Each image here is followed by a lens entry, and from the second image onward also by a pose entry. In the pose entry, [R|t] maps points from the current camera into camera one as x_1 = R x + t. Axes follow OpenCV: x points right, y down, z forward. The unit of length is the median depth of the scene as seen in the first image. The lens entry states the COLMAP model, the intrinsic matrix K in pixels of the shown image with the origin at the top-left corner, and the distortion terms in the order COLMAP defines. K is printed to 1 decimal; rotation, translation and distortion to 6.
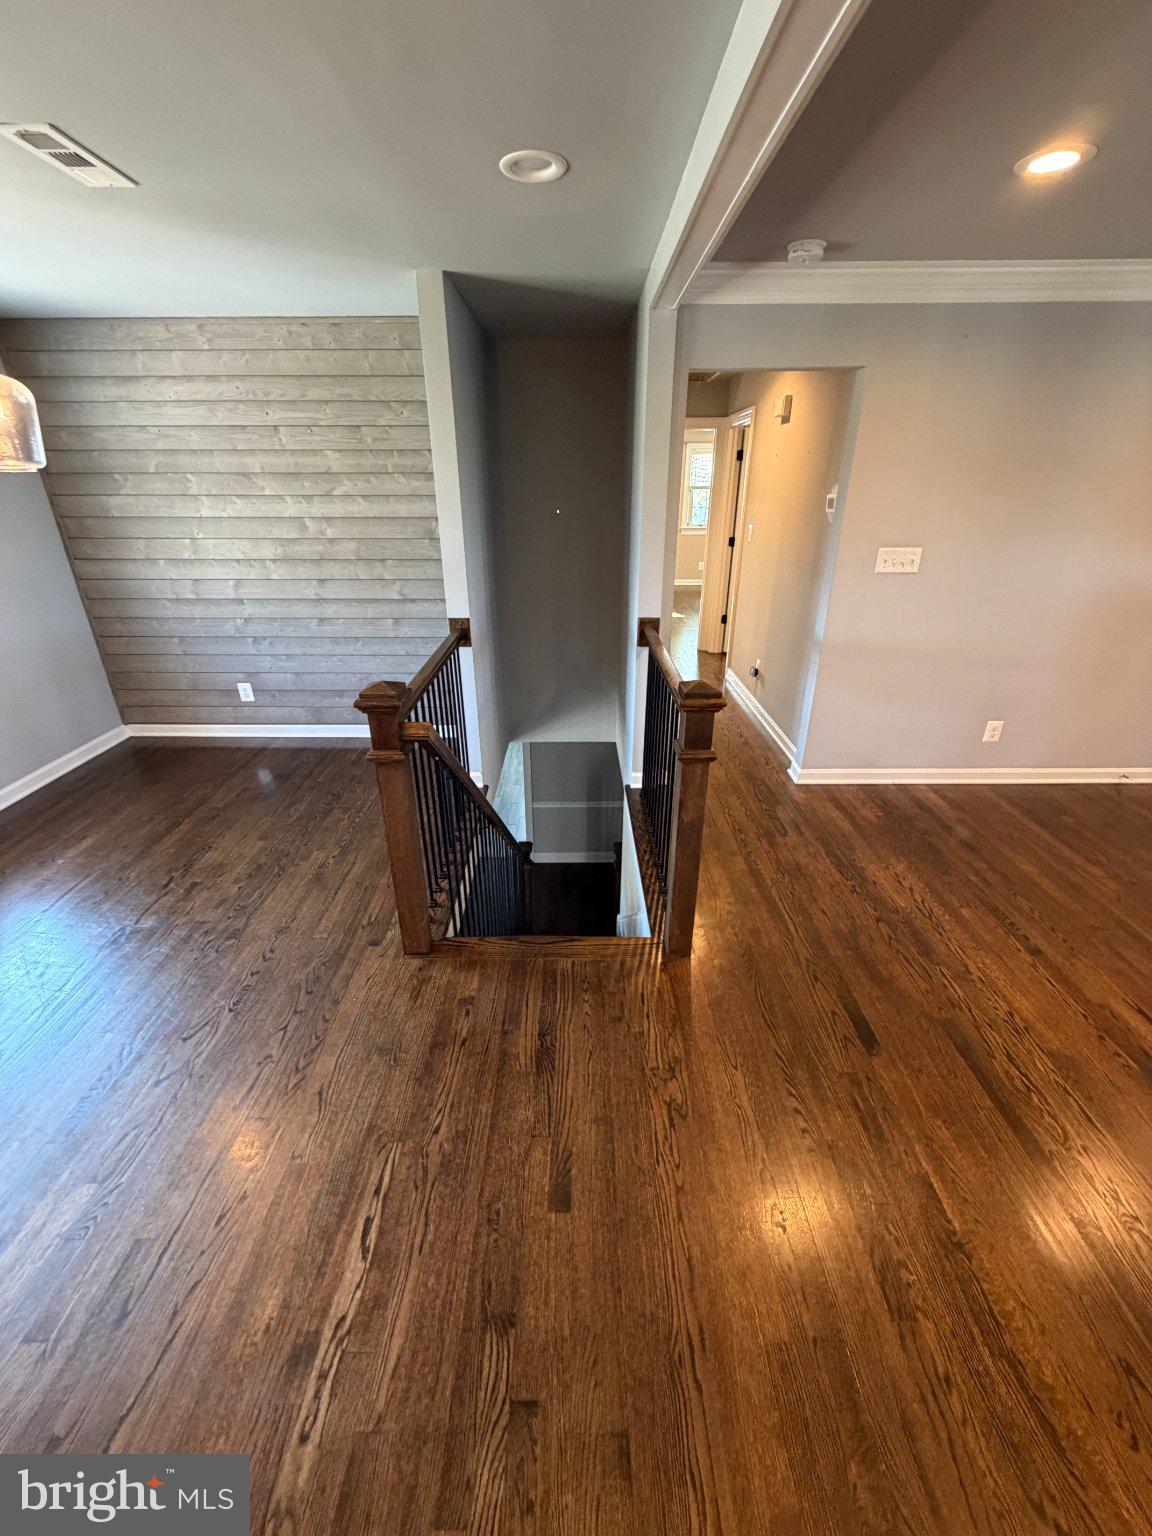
lens RADIAL K [[611.1, 0, 574.3], [0, 611.1, 765.9], [0, 0, 1]] dist [-0.000233, -0.000484]
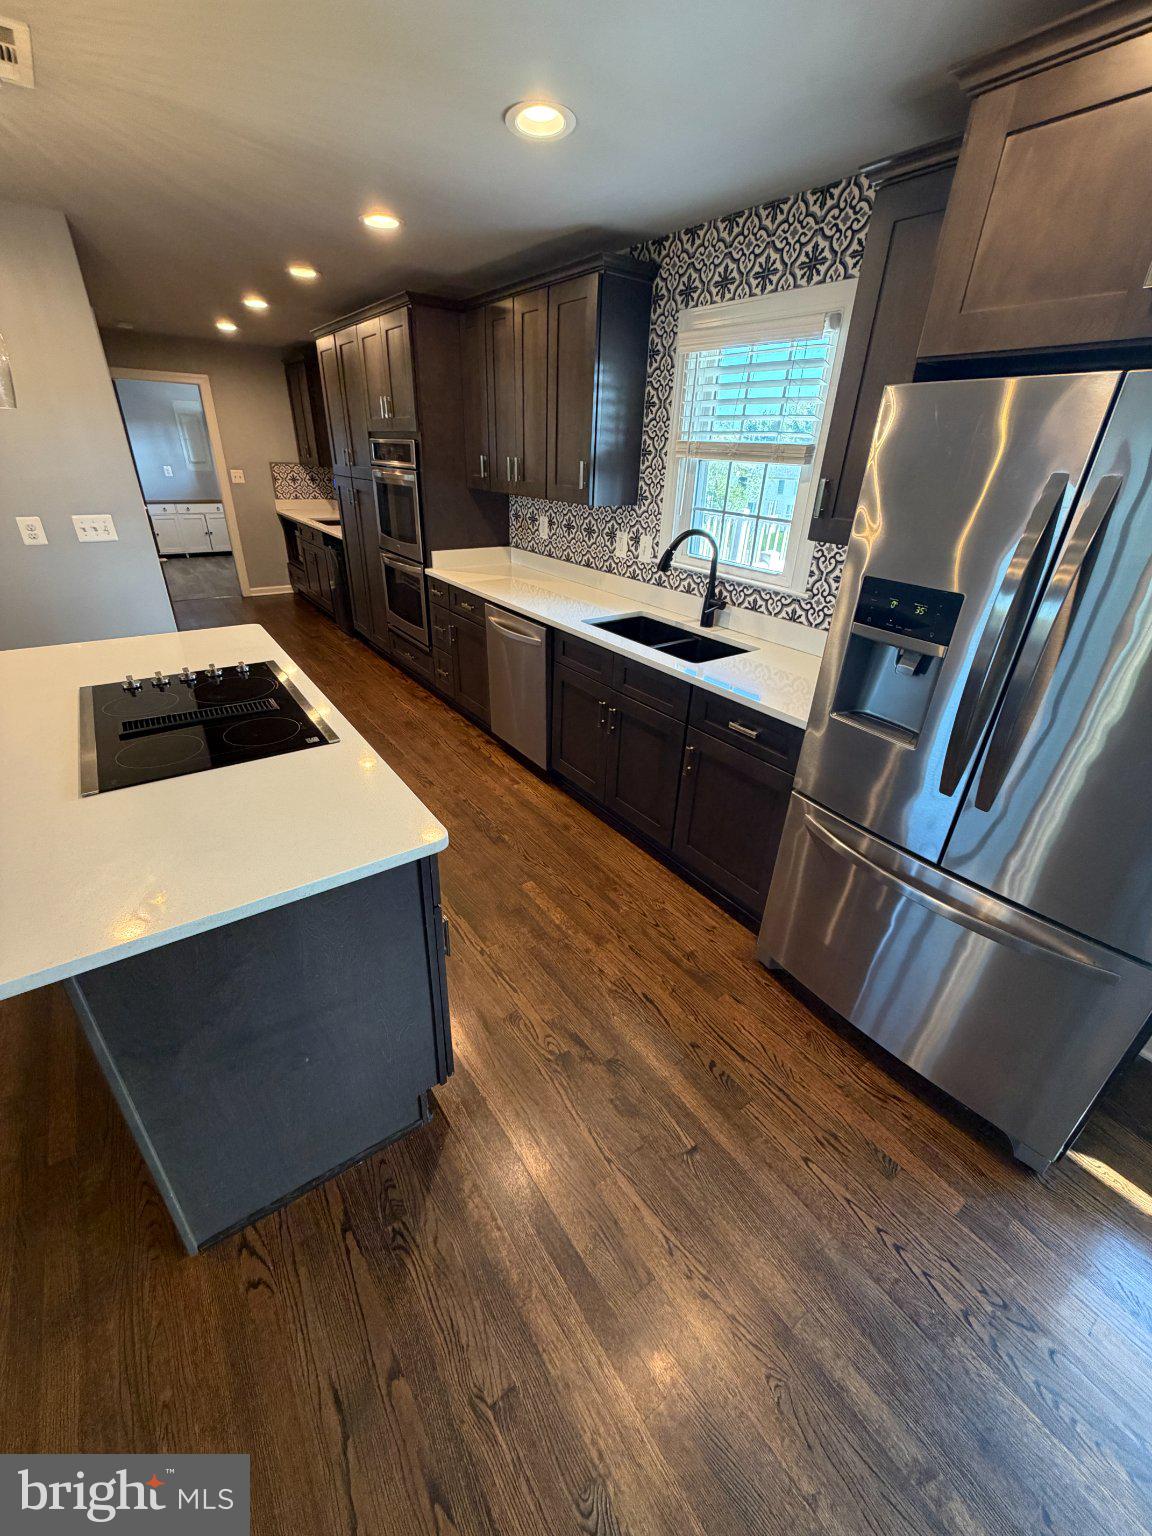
lens RADIAL K [[611.1, 0, 574.3], [0, 611.1, 765.9], [0, 0, 1]] dist [-0.000233, -0.000484]
pose [[-0.811410, 0.245231, -0.530542, -0.244274], [-0.276254, 0.639015, 0.717874, -0.120935], [0.515070, 0.729055, -0.450757, 0.264991]]
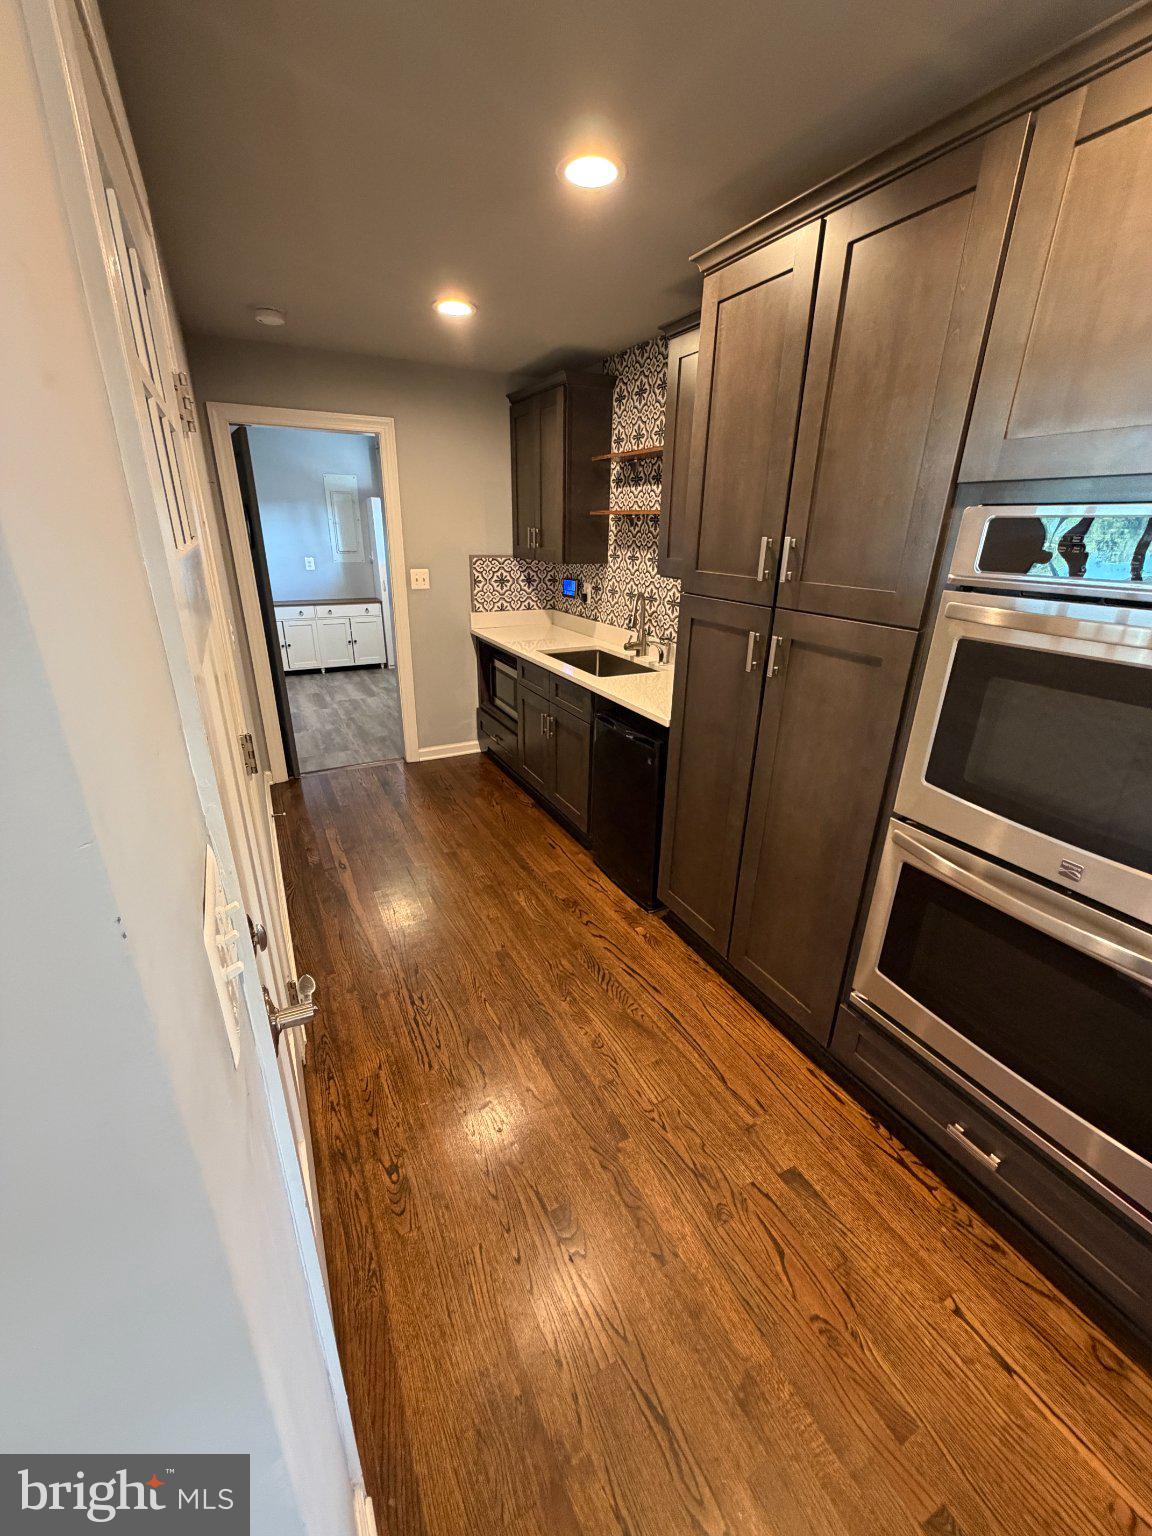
lens RADIAL K [[611.1, 0, 574.3], [0, 611.1, 765.9], [0, 0, 1]] dist [-0.000233, -0.000484]
pose [[-0.886573, 0.157624, -0.434906, -0.316878], [-0.208920, 0.702376, 0.680456, 0.316312], [0.412724, 0.694134, -0.589777, -0.651845]]
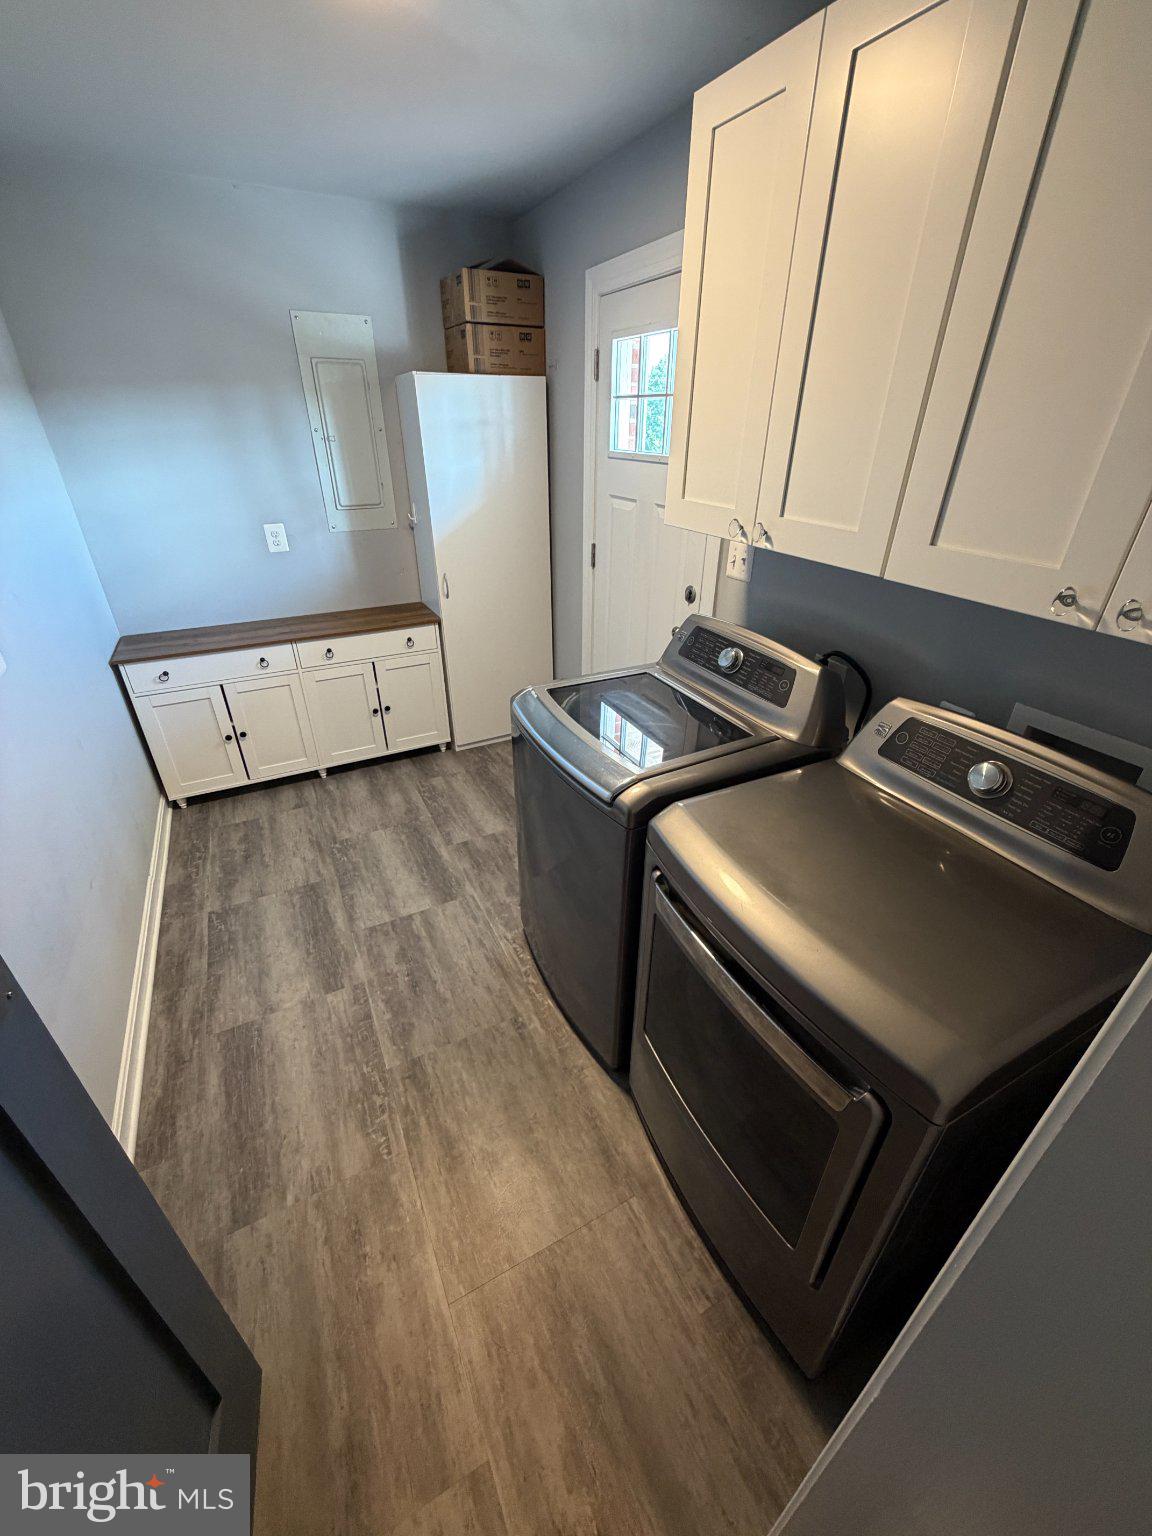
lens RADIAL K [[611.1, 0, 574.3], [0, 611.1, 765.9], [0, 0, 1]] dist [-0.000233, -0.000484]
pose [[-0.890471, 0.224246, -0.395948, -0.467689], [-0.192138, 0.603474, 0.773888, 0.776925], [0.412485, 0.765201, -0.494290, -1.674979]]
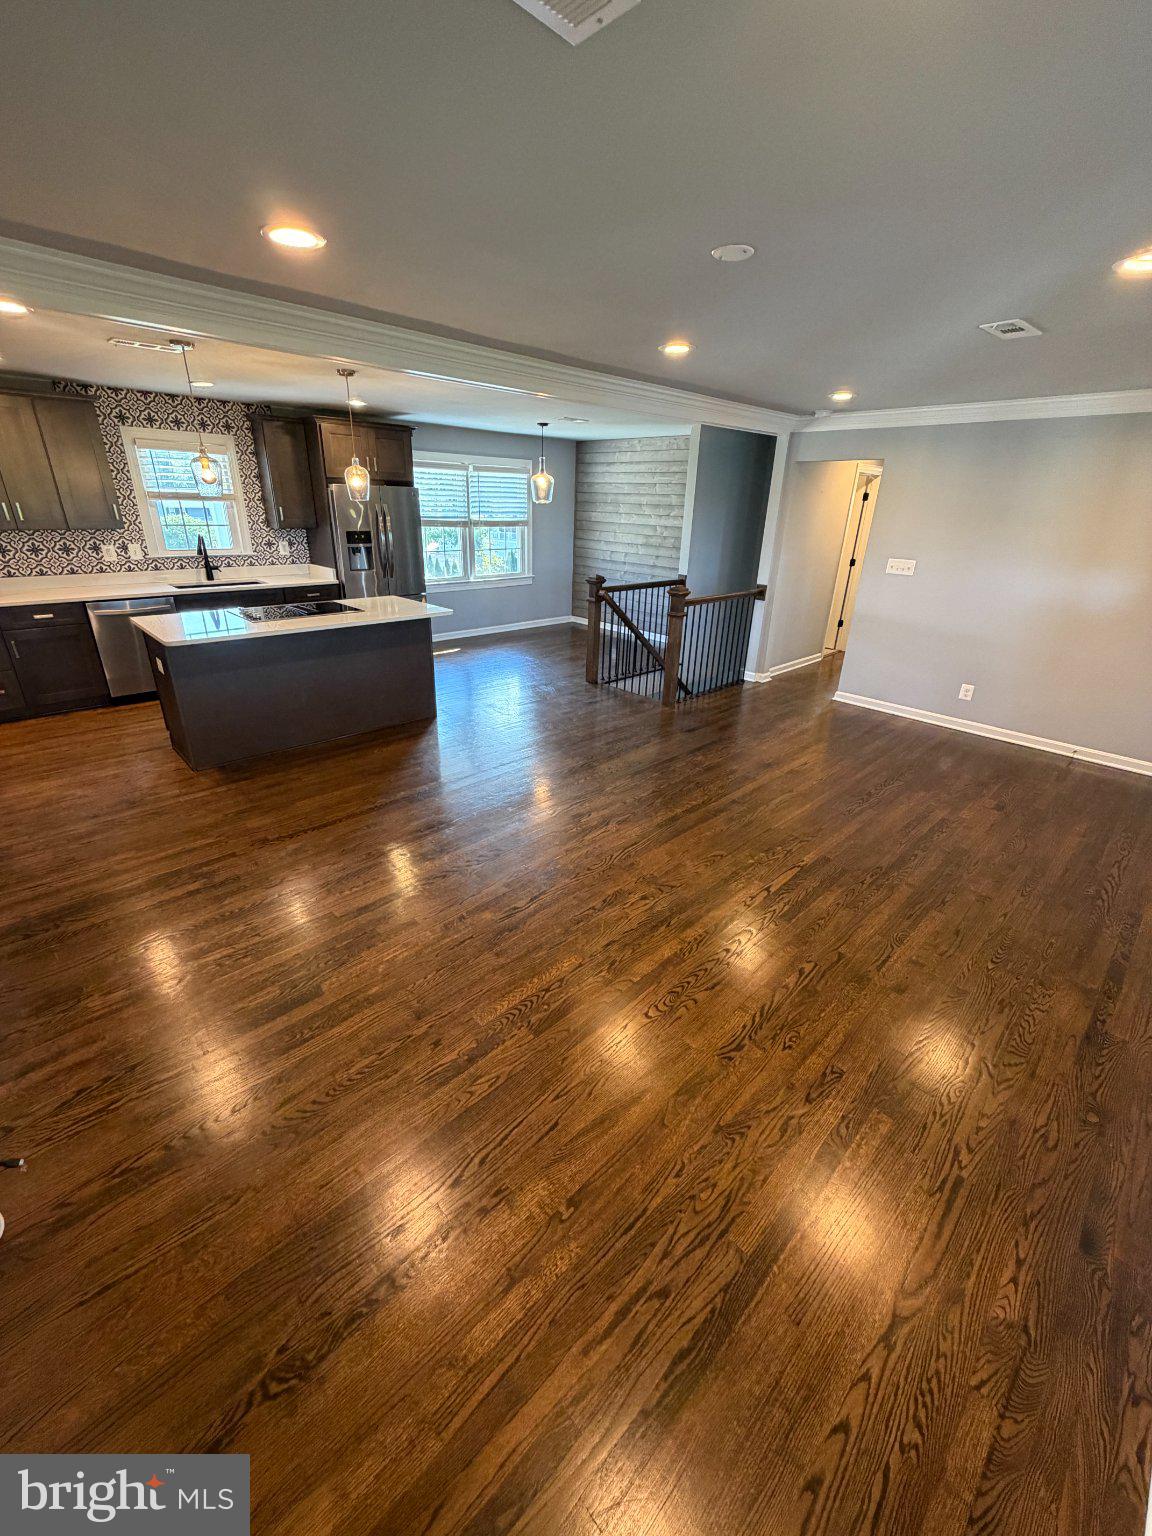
lens RADIAL K [[611.1, 0, 574.3], [0, 611.1, 765.9], [0, 0, 1]] dist [-0.000233, -0.000484]
pose [[0.693499, 0.308096, -0.651258, 0.973079], [-0.330469, 0.939278, 0.092448, 0.264830], [0.640195, 0.151108, 0.753204, -0.629532]]
